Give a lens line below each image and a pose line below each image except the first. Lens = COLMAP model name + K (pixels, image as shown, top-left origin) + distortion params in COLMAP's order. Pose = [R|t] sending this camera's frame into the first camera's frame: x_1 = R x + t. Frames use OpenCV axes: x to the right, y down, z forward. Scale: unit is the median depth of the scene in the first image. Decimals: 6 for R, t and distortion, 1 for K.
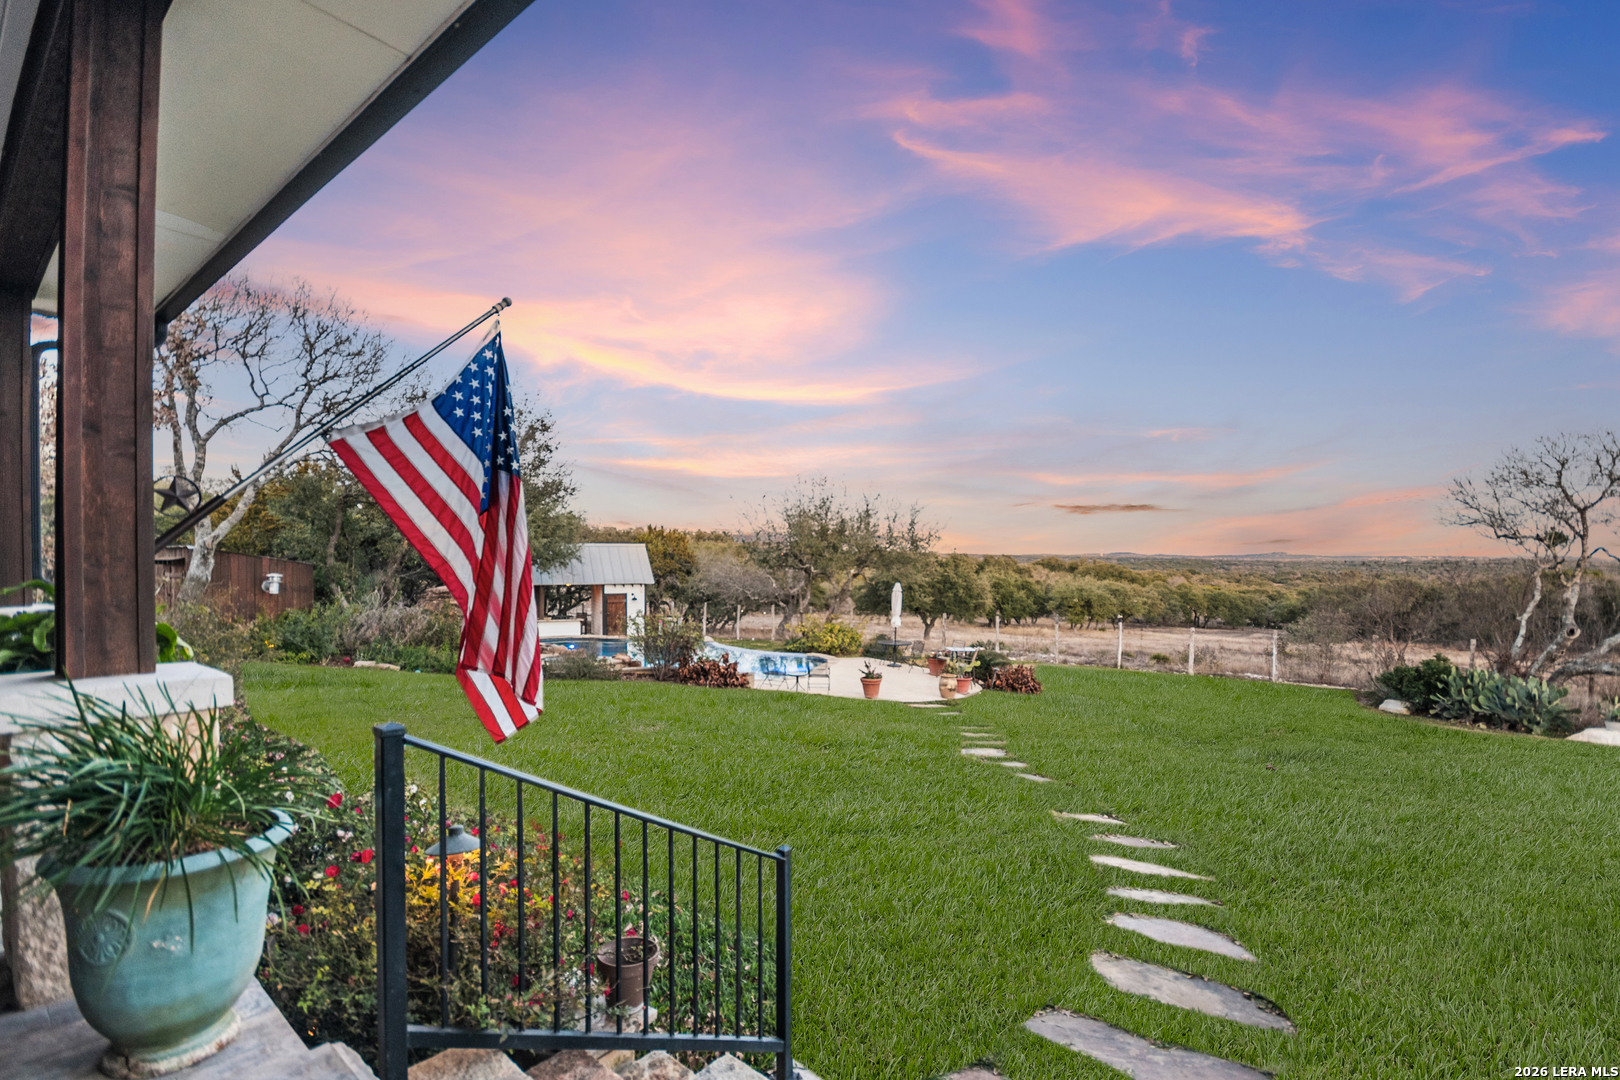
lens RADIAL K [[717.7, 0, 829.4], [0, 717.7, 568.9], [0, 0, 1]] dist [0.000350, -0.005252]
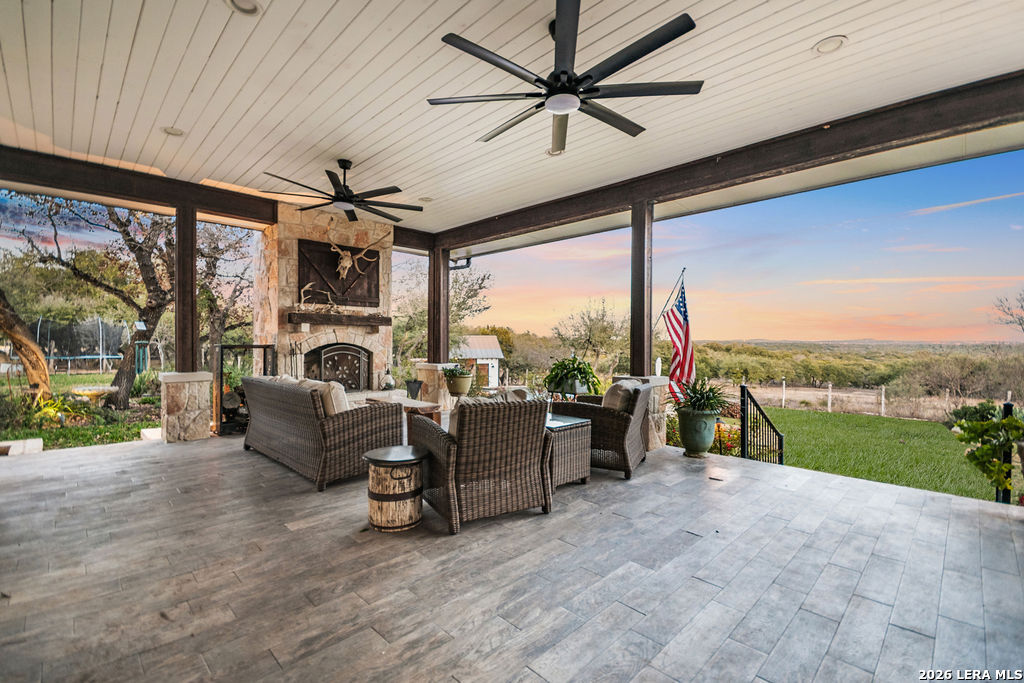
lens RADIAL K [[453.7, 0, 517.1], [0, 453.7, 344.6], [0, 0, 1]] dist [0.000350, -0.005252]
pose [[0.995467, -0.000157, -0.095102, -0.124721], [-0.000832, 0.999946, -0.010350, -0.001557], [0.095099, 0.010382, 0.995414, -0.135747]]
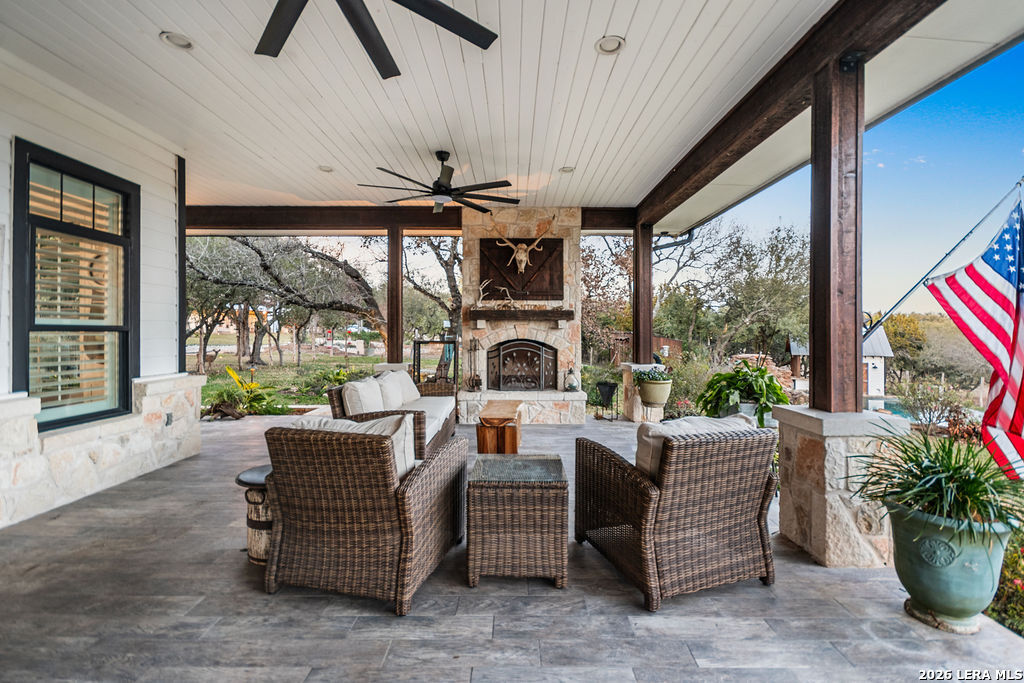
lens RADIAL K [[453.7, 0, 519.0], [0, 453.7, 330.7], [0, 0, 1]] dist [0.000350, -0.005252]
pose [[0.640634, -0.008433, -0.767800, -0.058675], [-0.009522, 0.999776, -0.018926, -0.004793], [0.767787, 0.019436, 0.640410, -0.052446]]
